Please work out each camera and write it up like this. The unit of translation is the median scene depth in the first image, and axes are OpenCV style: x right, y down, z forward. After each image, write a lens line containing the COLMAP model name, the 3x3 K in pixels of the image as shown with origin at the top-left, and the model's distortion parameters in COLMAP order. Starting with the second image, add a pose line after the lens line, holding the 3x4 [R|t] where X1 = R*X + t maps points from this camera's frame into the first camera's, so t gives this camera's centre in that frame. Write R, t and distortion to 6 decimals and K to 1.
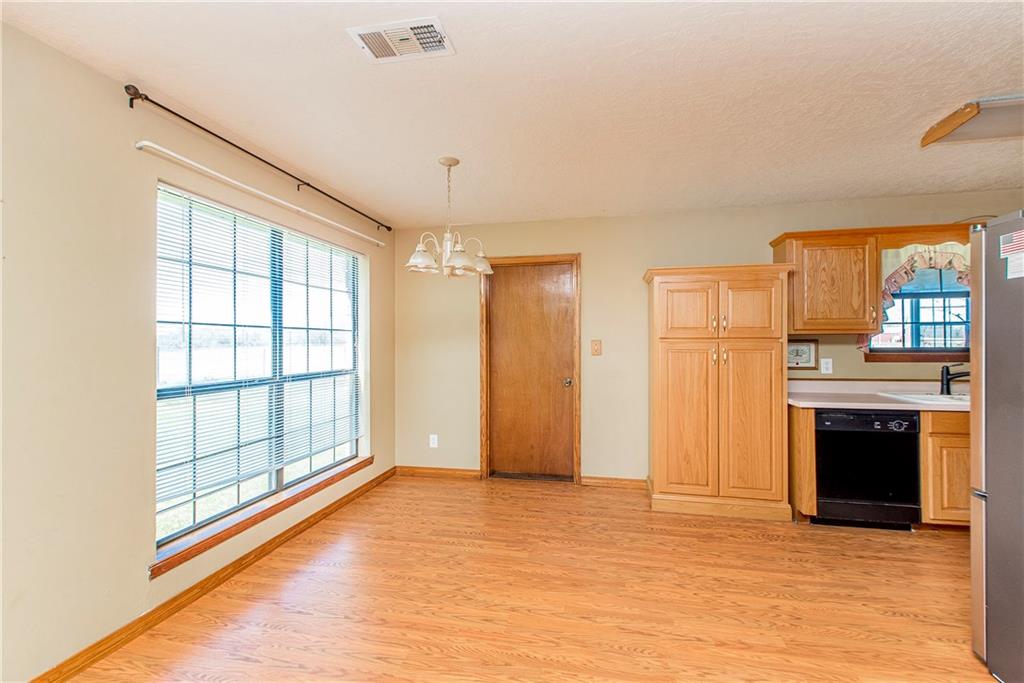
lens RADIAL K [[428.1, 0, 525.0], [0, 428.1, 339.2], [0, 0, 1]] dist [0.013894, -0.004166]
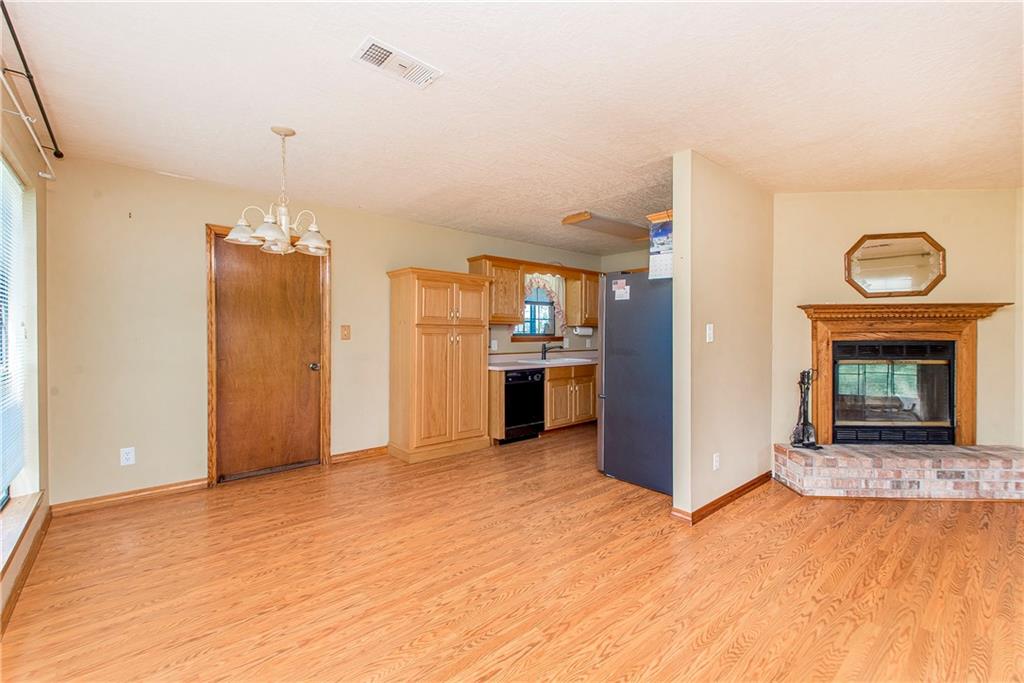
lens RADIAL K [[428.1, 0, 516.3], [0, 428.1, 341.5], [0, 0, 1]] dist [0.013894, -0.004166]
pose [[0.612177, -0.006872, 0.790691, -0.508345], [-0.006078, 0.999892, 0.013397, 0.029730], [-0.790697, -0.013007, 0.612069, 0.007254]]
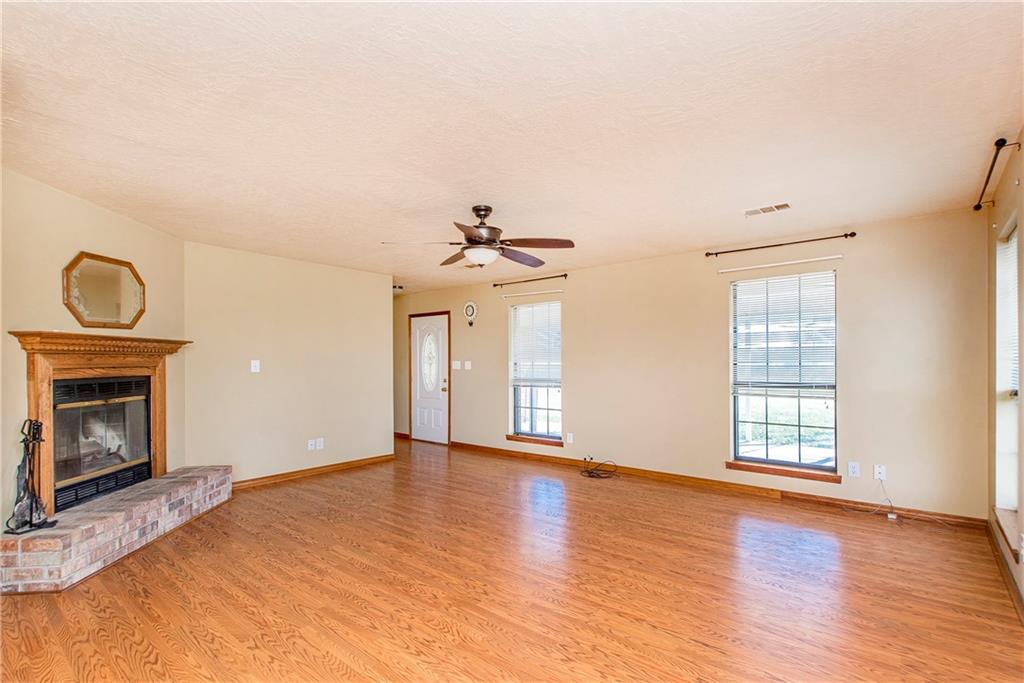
lens RADIAL K [[481.5, 0, 552.0], [0, 481.5, 362.1], [0, 0, 1]] dist [-0.001647, -0.004146]
pose [[-0.900518, 0.004724, 0.434792, -0.429517], [0.002453, 0.999980, -0.005783, 0.010657], [-0.434811, -0.004141, -0.900512, 0.468686]]
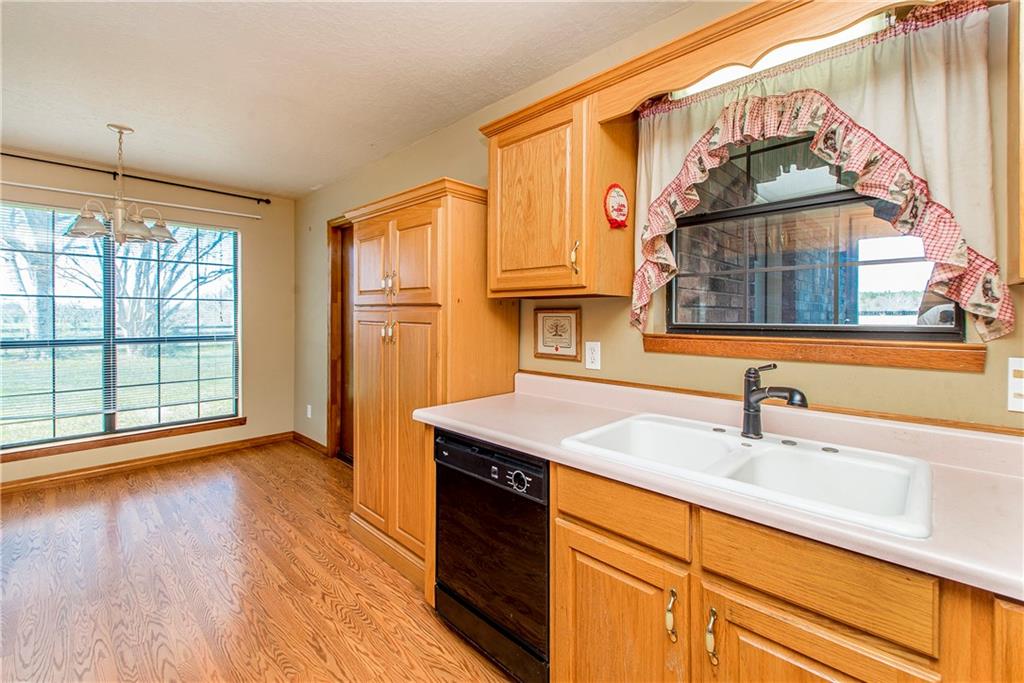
lens RADIAL K [[455.2, 0, 562.3], [0, 455.2, 316.3], [0, 0, 1]] dist [-0.003724, -0.000408]
pose [[0.848597, 0.007712, -0.528983, 1.067927], [-0.004254, 0.999961, 0.007754, 0.009723], [0.529022, -0.004330, 0.848597, 0.540474]]
